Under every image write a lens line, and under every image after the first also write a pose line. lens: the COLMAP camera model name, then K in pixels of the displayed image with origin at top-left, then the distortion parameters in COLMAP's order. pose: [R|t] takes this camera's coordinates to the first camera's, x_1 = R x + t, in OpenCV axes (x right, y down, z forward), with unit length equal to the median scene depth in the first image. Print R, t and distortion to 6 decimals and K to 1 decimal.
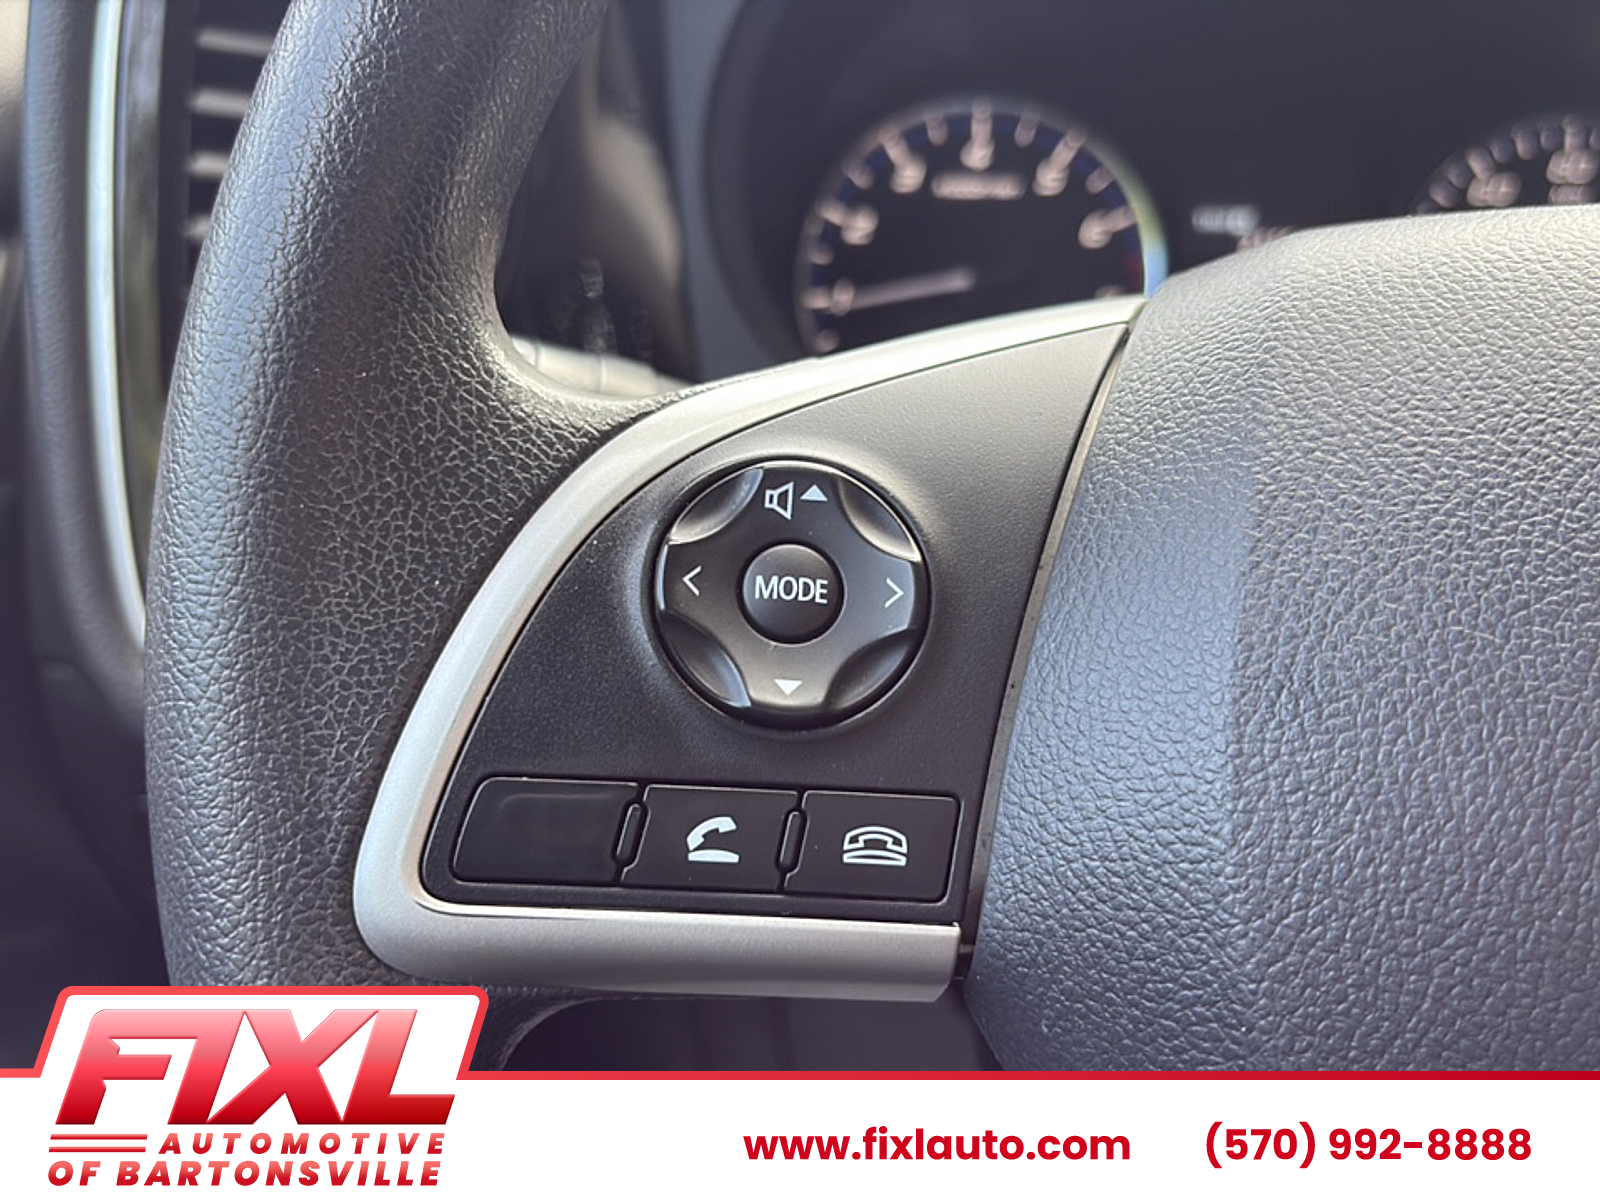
lens RADIAL K [[1333.6, 0, 805.1], [0, 1333.6, 587.2], [0, 0, 1]] dist [0.033459, -0.094381]
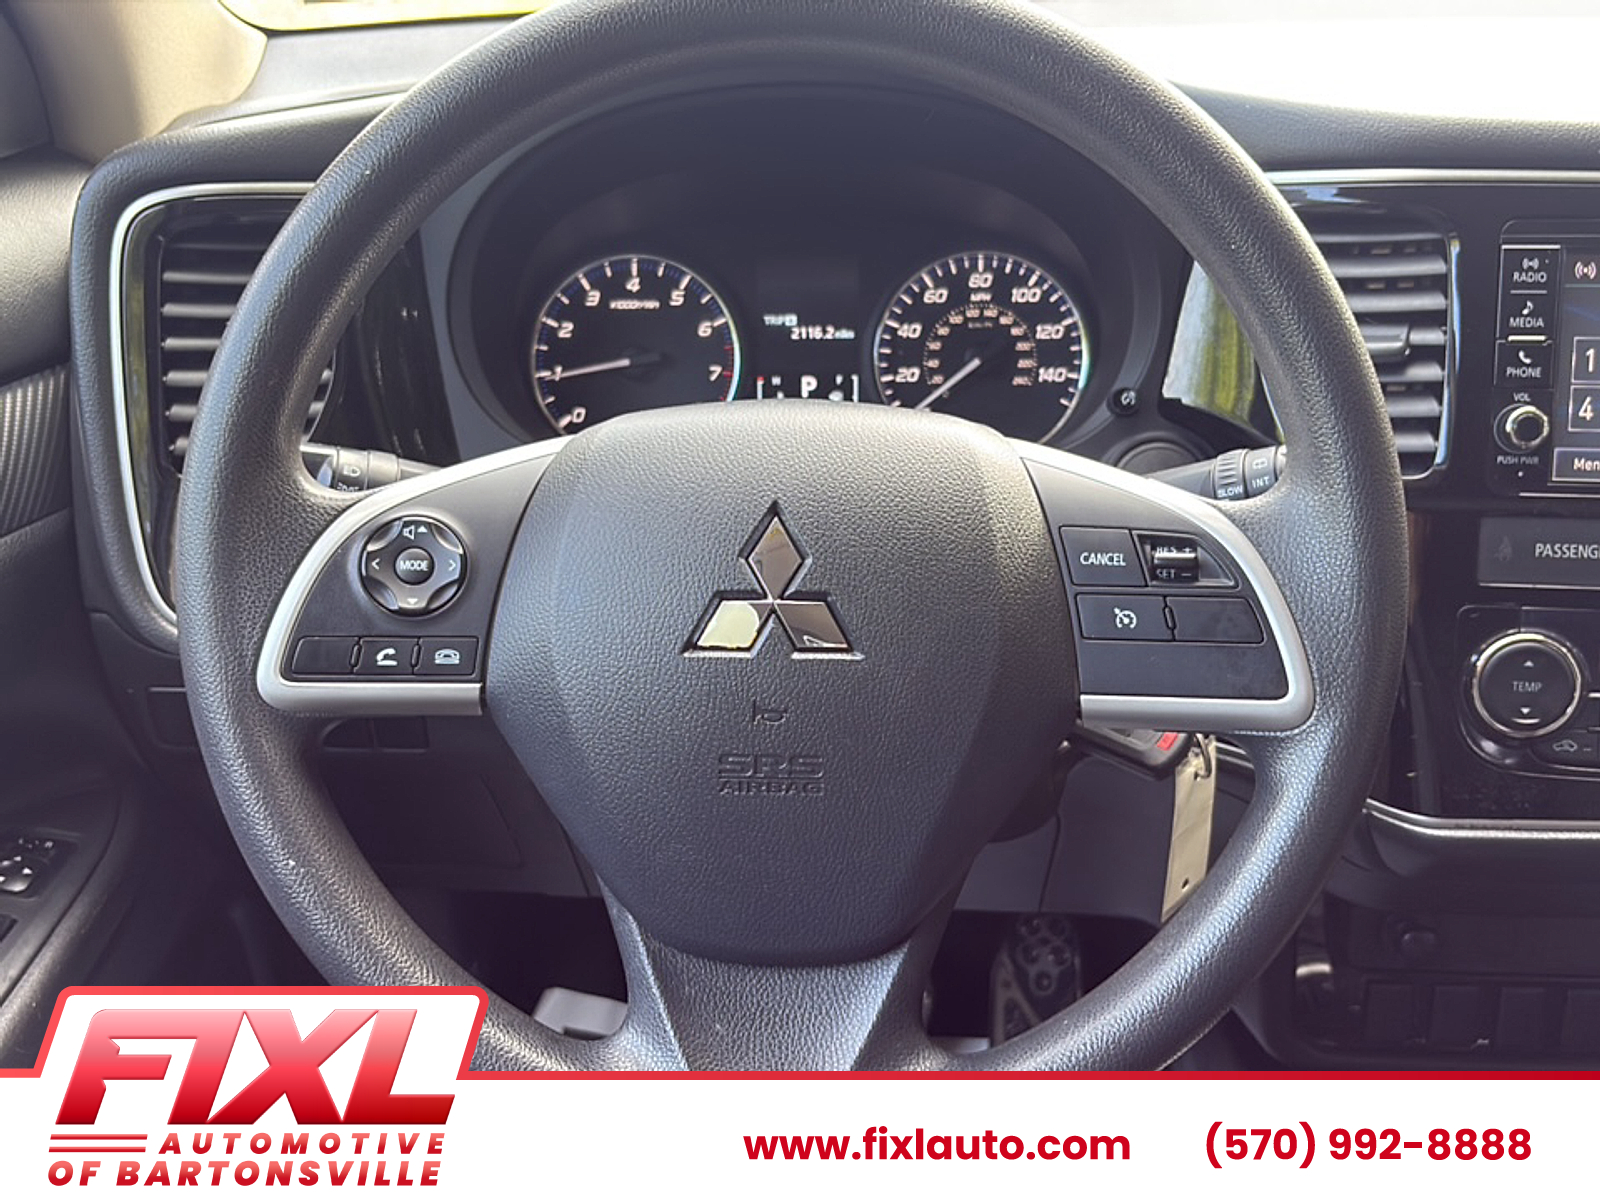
lens RADIAL K [[1333.6, 0, 810.9], [0, 1333.6, 563.2], [0, 0, 1]] dist [0.033459, -0.094381]
pose [[0.998346, -0.046384, 0.033966, 0.707696], [0.045164, 0.998337, 0.035829, -0.064138], [-0.035571, -0.034236, 0.998781, -1.758572]]
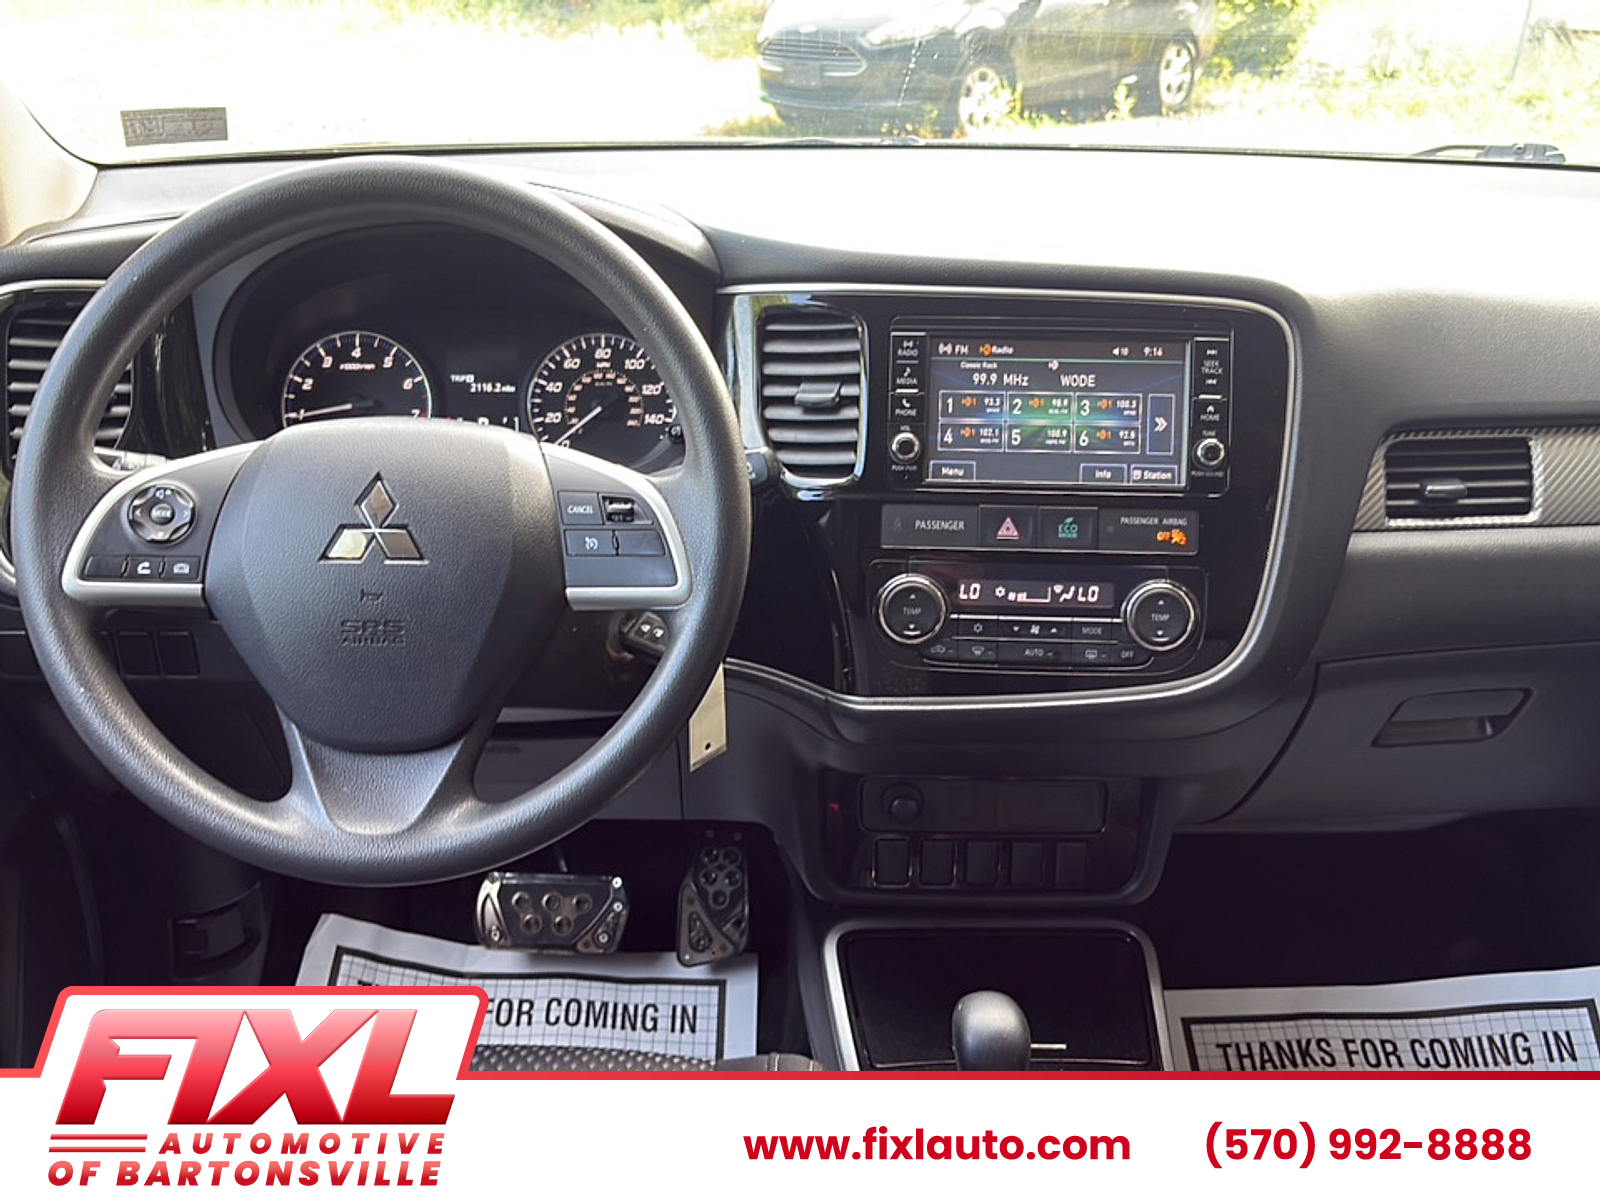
lens RADIAL K [[1333.6, 0, 814.4], [0, 1333.6, 604.7], [0, 0, 1]] dist [0.033459, -0.094381]
pose [[0.991910, -0.046637, 0.118064, 1.617041], [0.046595, 0.998909, 0.003123, 0.394826], [-0.118081, 0.002403, 0.993001, -3.712179]]
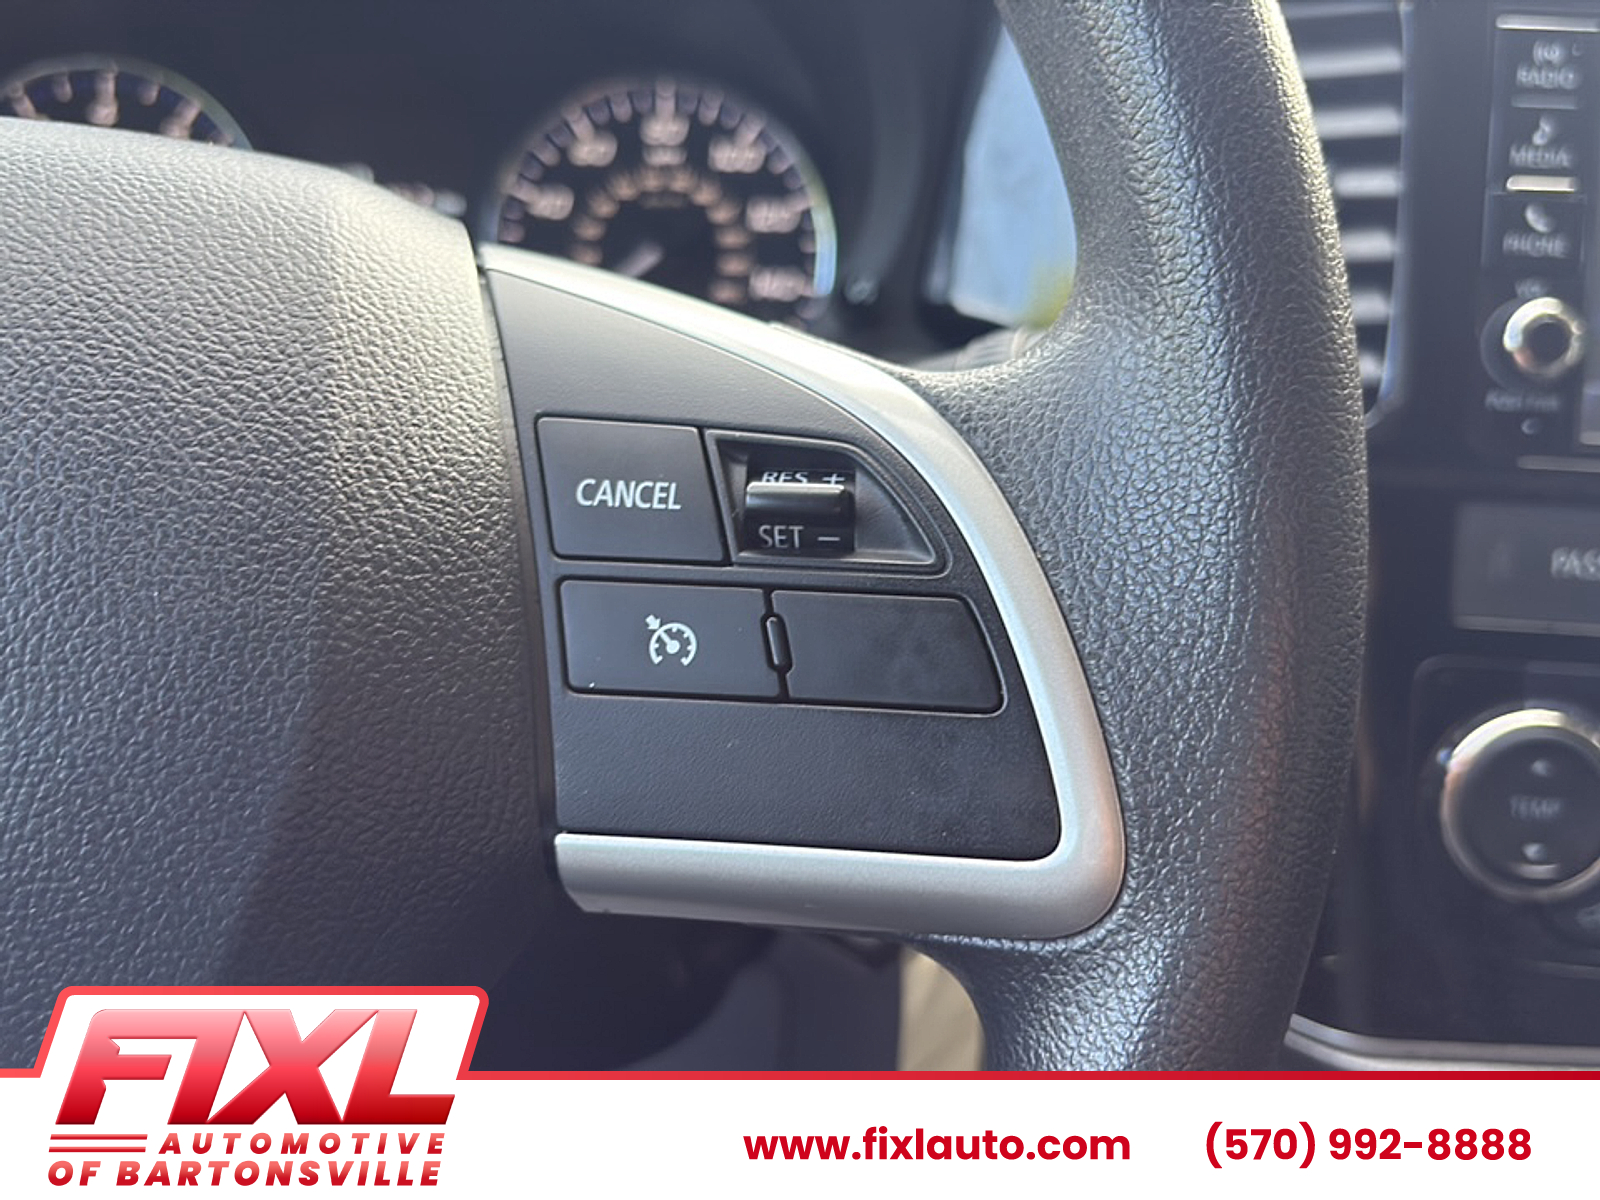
lens RADIAL K [[1333.6, 0, 793.9], [0, 1333.6, 590.2], [0, 0, 1]] dist [0.033459, -0.094381]
pose [[0.994615, -0.012168, 0.102923, 1.401904], [0.011541, 0.999911, 0.006687, 0.121211], [-0.102995, -0.005464, 0.994667, -0.201626]]
